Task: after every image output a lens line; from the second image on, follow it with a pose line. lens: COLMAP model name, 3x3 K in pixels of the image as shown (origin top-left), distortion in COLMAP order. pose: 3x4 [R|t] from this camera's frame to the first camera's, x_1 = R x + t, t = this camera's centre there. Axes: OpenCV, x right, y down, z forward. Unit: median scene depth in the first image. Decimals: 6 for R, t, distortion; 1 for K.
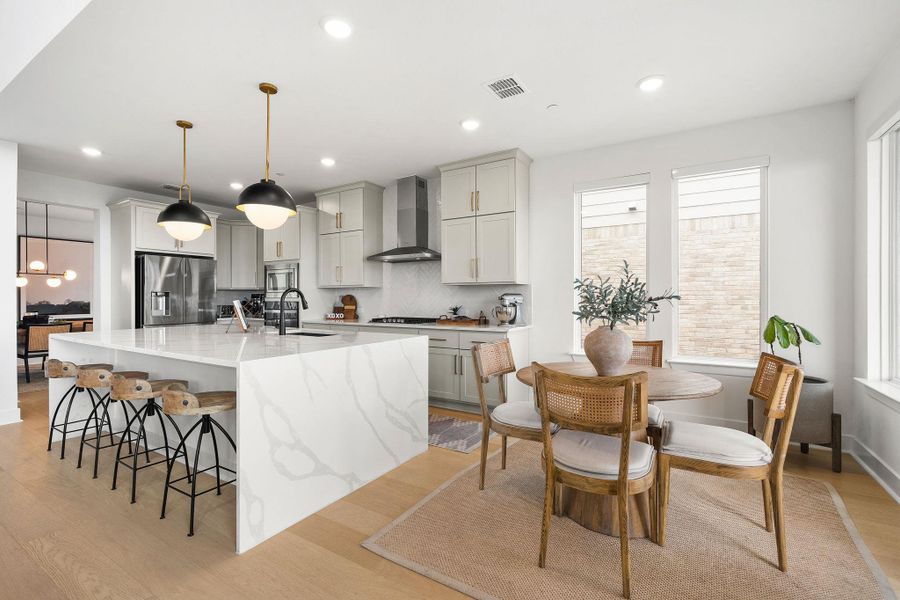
lens RADIAL K [[406.6, 0, 450.1], [0, 406.6, 298.5], [0, 0, 1]] dist [-0.002908, -0.000127]
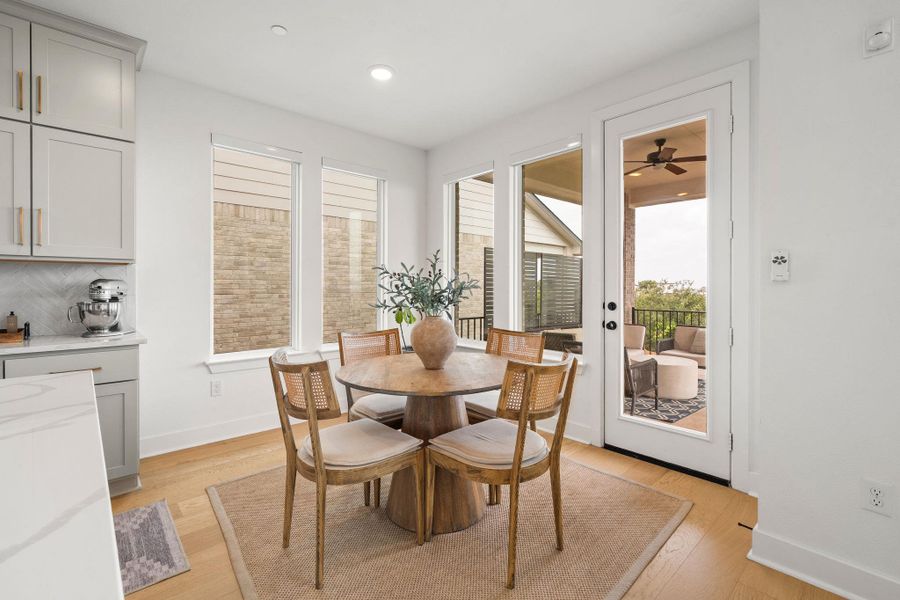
lens RADIAL K [[406.6, 0, 456.8], [0, 406.6, 287.7], [0, 0, 1]] dist [-0.002908, -0.000127]
pose [[0.268993, 0.000099, 0.963142, -0.196940], [-0.000731, 1.000000, 0.000102, -0.000150], [-0.963142, -0.000732, 0.268993, 0.256352]]
